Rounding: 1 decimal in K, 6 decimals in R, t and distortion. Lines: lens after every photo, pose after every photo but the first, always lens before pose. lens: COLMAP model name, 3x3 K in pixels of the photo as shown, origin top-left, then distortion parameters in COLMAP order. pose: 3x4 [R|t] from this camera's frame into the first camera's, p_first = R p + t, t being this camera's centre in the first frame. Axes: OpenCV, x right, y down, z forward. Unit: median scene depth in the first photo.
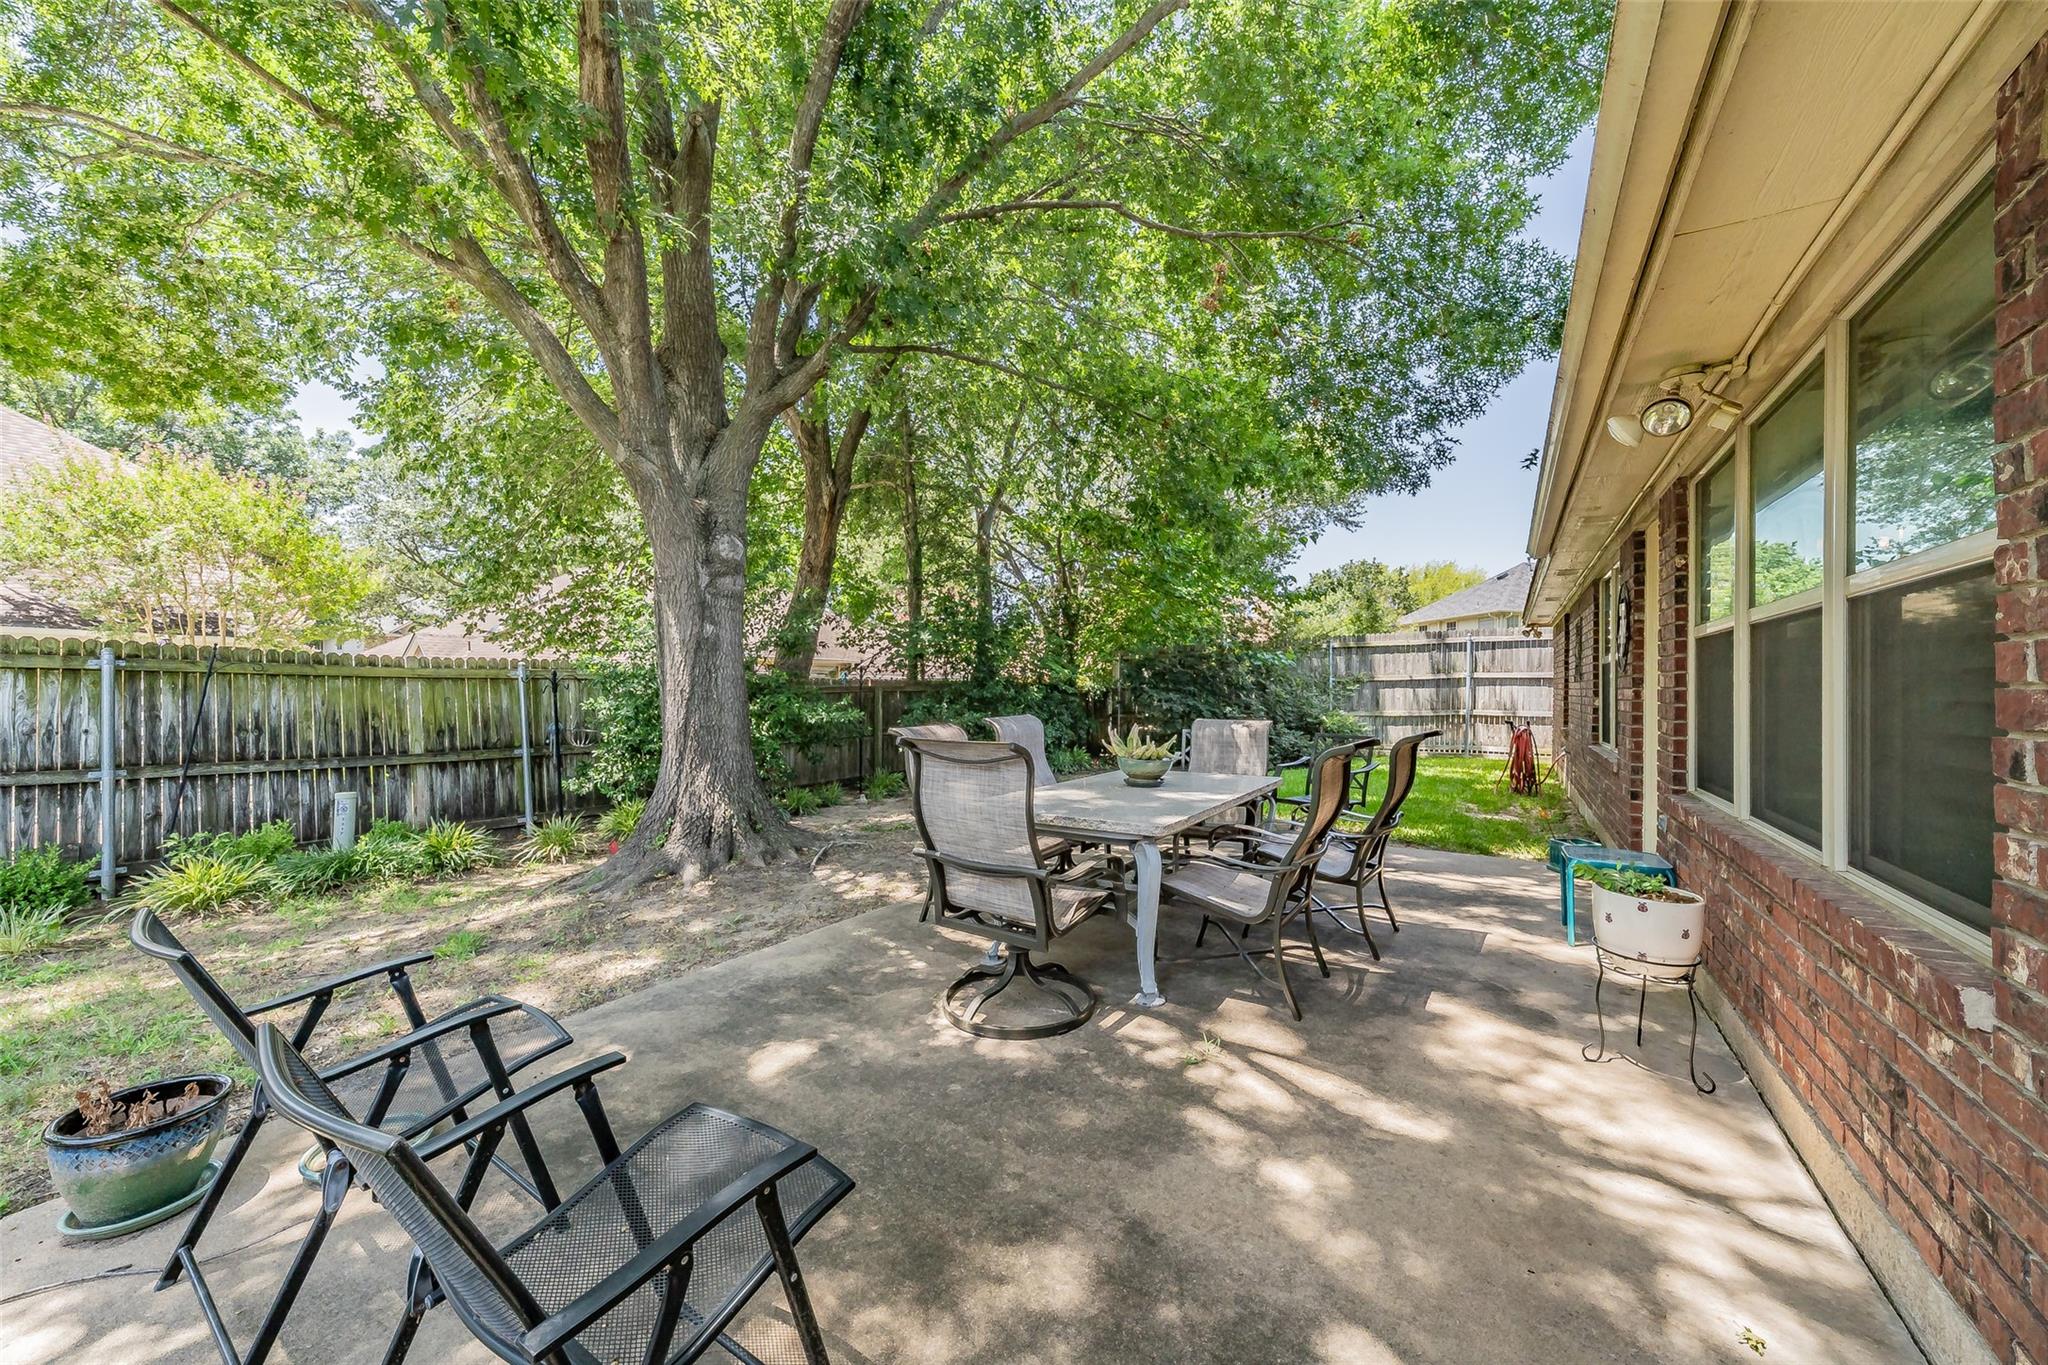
lens RADIAL K [[742.6, 0, 1021.2], [0, 742.6, 689.5], [0, 0, 1]] dist [-0.001455, -0.000076]
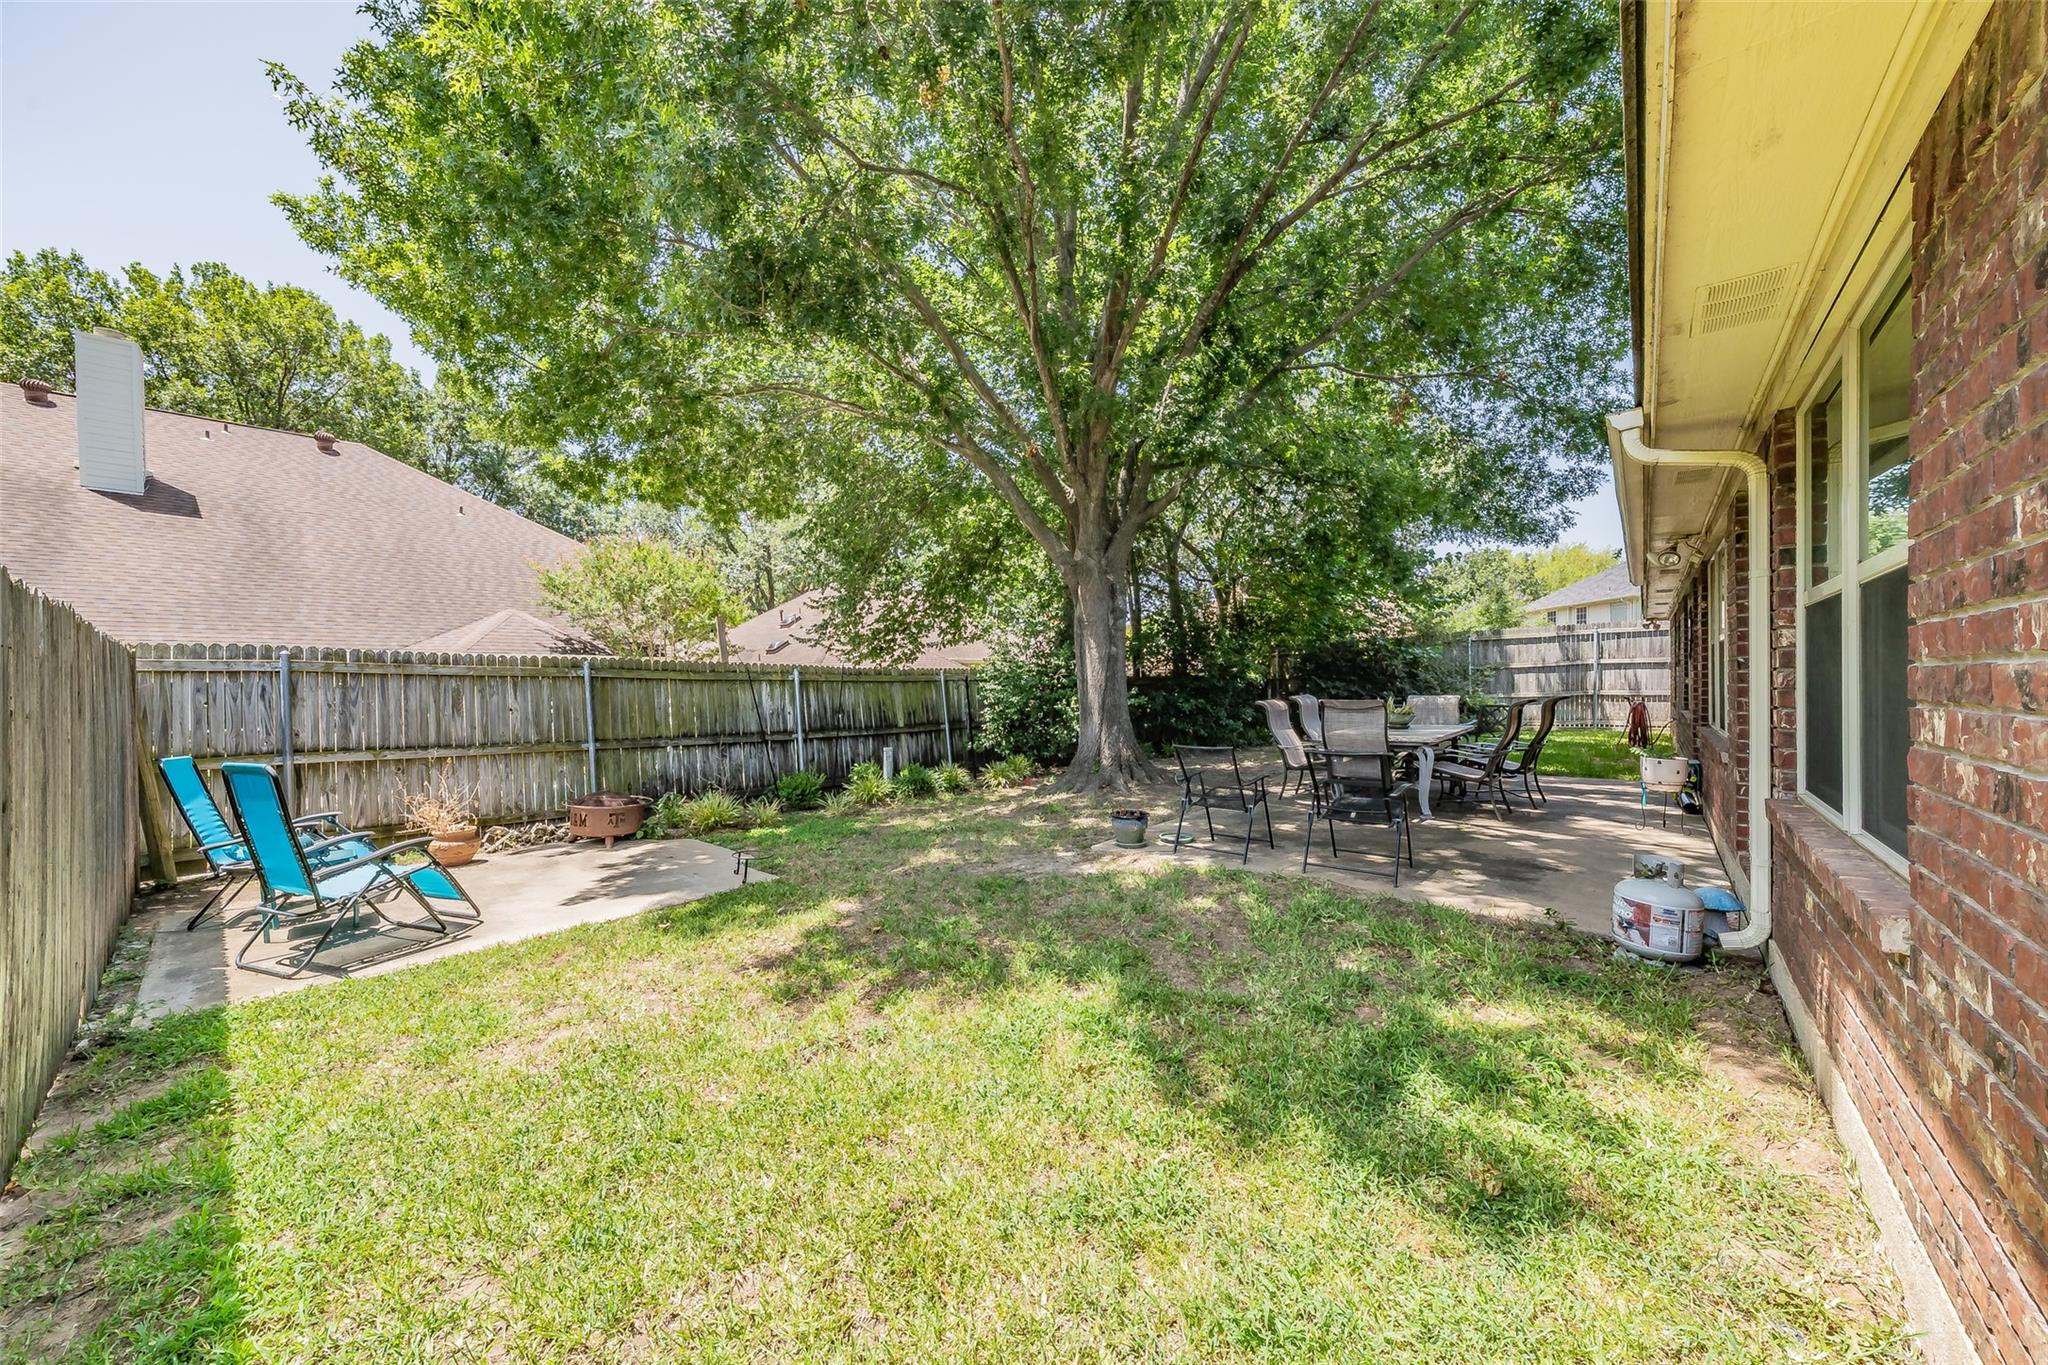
lens RADIAL K [[717.0, 0, 1027.2], [0, 717.0, 684.0], [0, 0, 1]] dist [-0.000981, -0.000306]
pose [[0.990649, -0.020974, -0.134814, -0.169361], [0.021120, 0.999777, -0.000351, -0.001597], [0.134791, -0.002500, 0.990871, -0.302480]]
